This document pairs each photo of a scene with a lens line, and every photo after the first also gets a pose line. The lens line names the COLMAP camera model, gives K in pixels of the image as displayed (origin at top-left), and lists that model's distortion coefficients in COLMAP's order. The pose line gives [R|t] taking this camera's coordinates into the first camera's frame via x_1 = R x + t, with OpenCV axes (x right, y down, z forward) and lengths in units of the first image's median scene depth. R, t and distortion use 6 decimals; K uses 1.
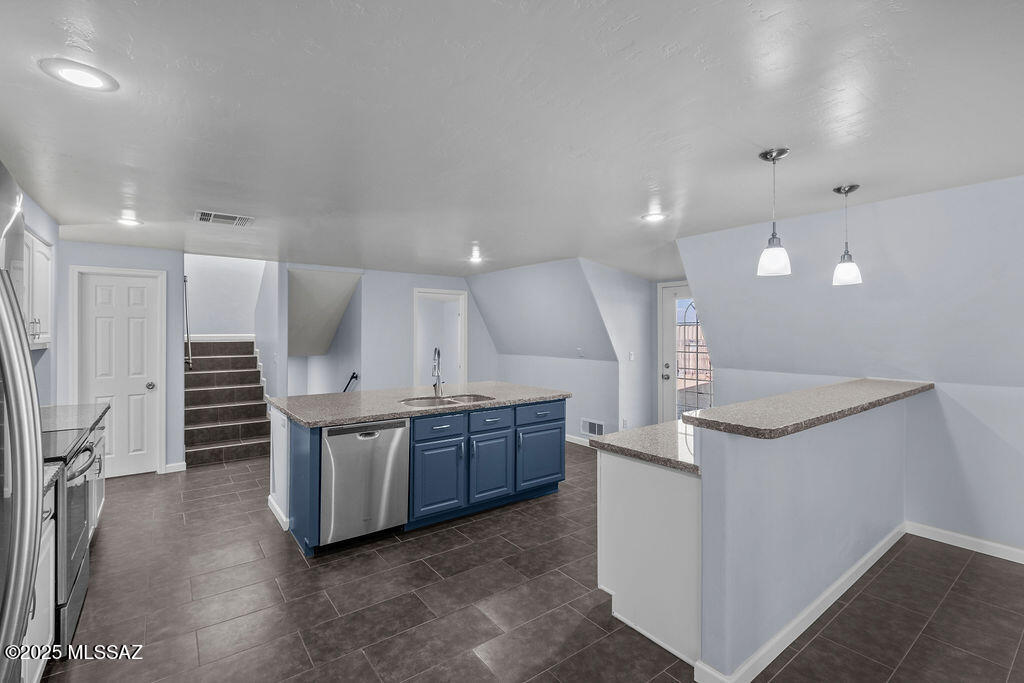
lens RADIAL K [[453.2, 0, 510.1], [0, 453.2, 334.7], [0, 0, 1]] dist [0.000530, 0.000146]
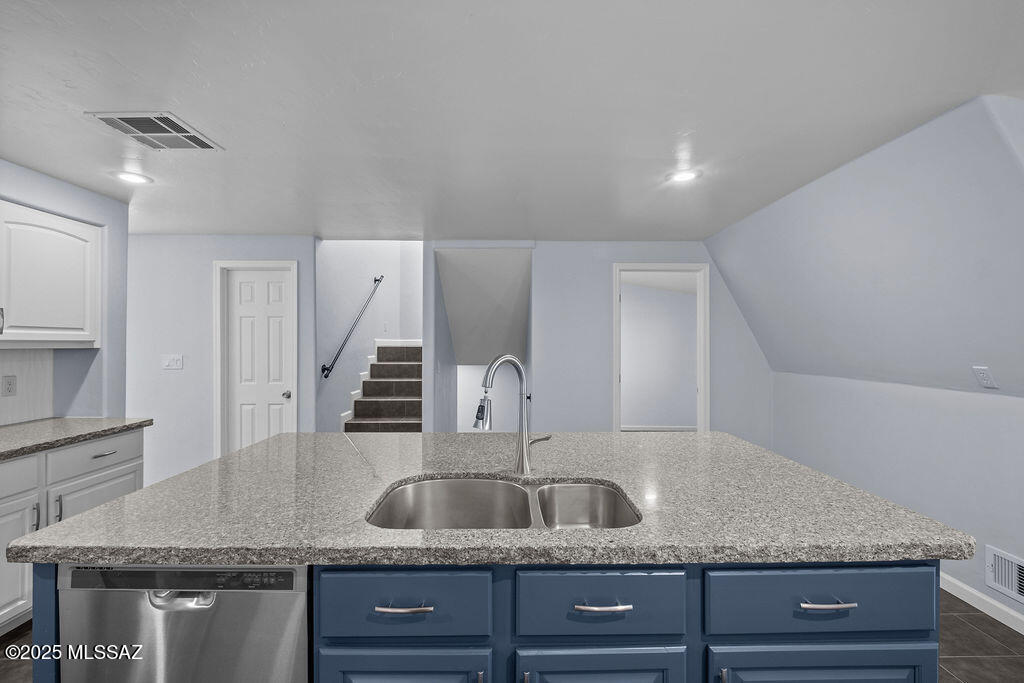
lens RADIAL K [[443.9, 0, 517.5], [0, 443.9, 339.7], [0, 0, 1]] dist [-0.001233, -0.006784]
pose [[0.807249, -0.004884, -0.590190, 0.062072], [-0.001033, 0.999953, -0.009689, 0.014063], [0.590210, 0.008431, 0.807206, 0.532990]]
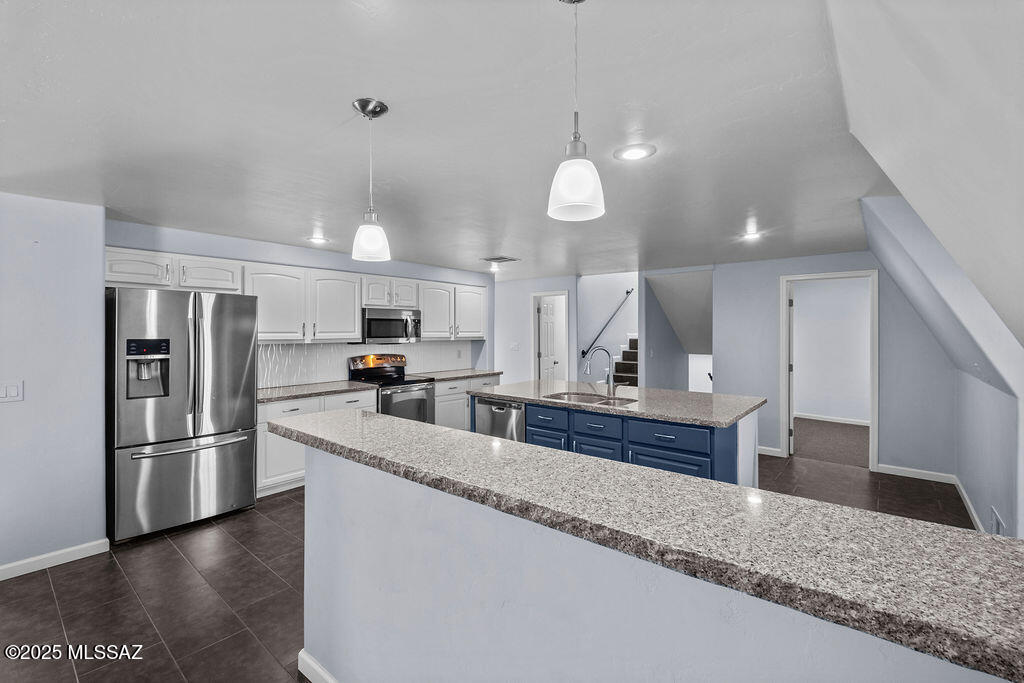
lens RADIAL K [[447.1, 0, 504.3], [0, 447.1, 335.8], [0, 0, 1]] dist [-0.000687, -0.000232]
pose [[0.211300, 0.010292, -0.977367, 0.595901], [-0.002011, 0.999947, 0.010095, -0.004731], [0.977419, -0.000167, 0.211310, 0.448648]]
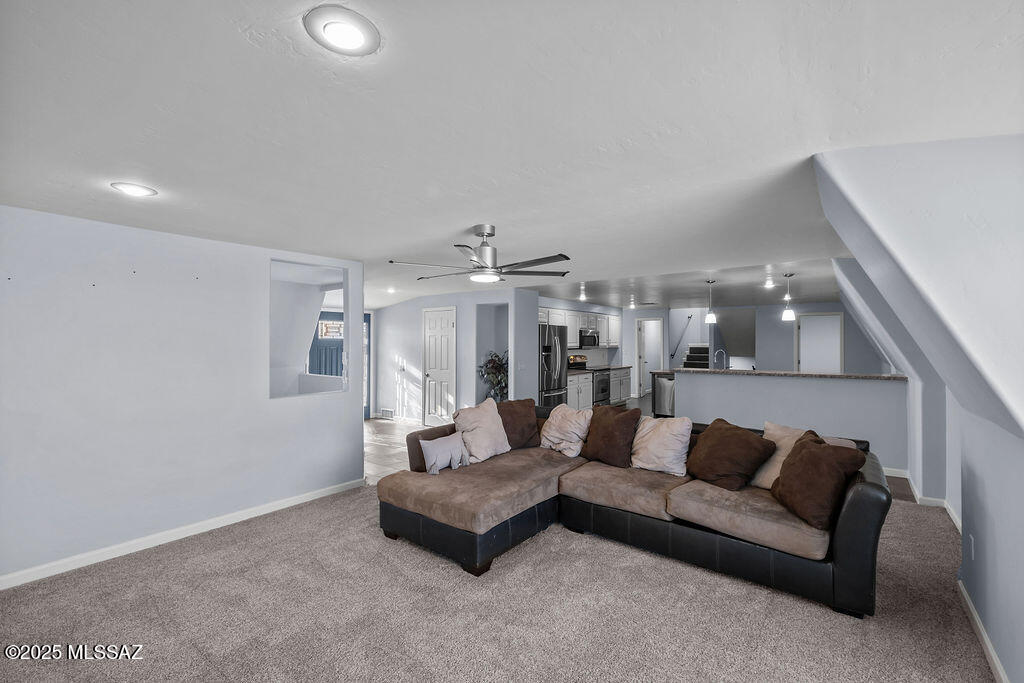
lens RADIAL K [[443.9, 0, 517.5], [0, 443.9, 339.7], [0, 0, 1]] dist [-0.001233, -0.006784]
pose [[0.270567, -0.005280, -0.962687, 1.254634], [-0.001533, 0.999981, -0.005915, -0.004555], [0.962700, 0.003076, 0.270554, -0.377991]]
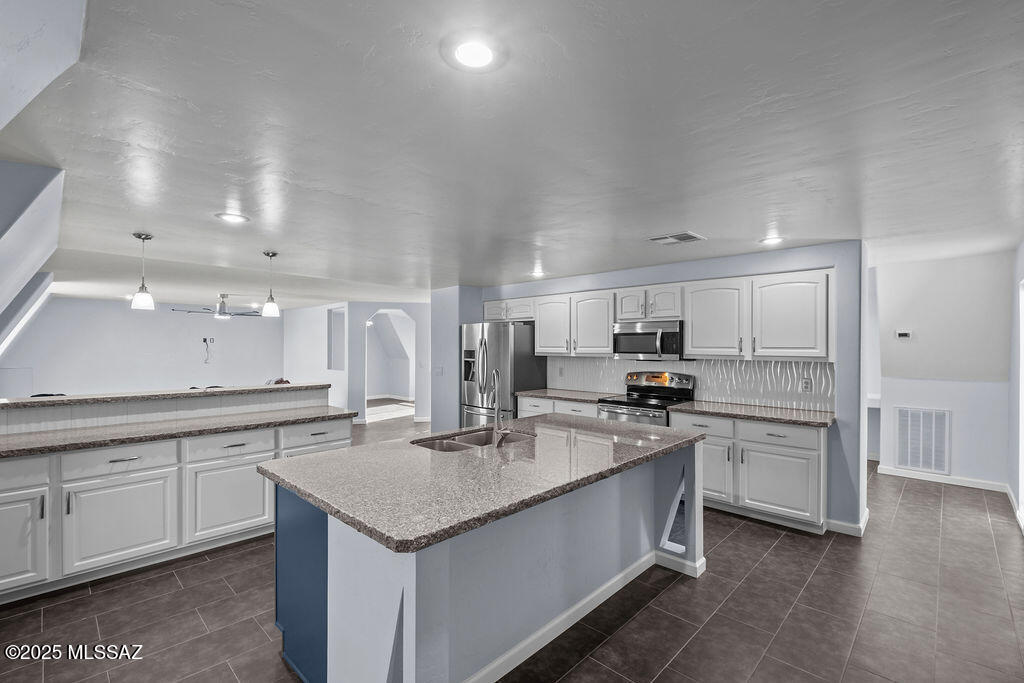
lens RADIAL K [[453.2, 0, 510.1], [0, 453.2, 334.7], [0, 0, 1]] dist [0.000530, 0.000146]
pose [[-0.989492, -0.004699, -0.144511, -0.063684], [-0.001713, 0.999783, -0.020780, -0.008662], [0.144578, -0.020314, -0.989285, 1.310957]]
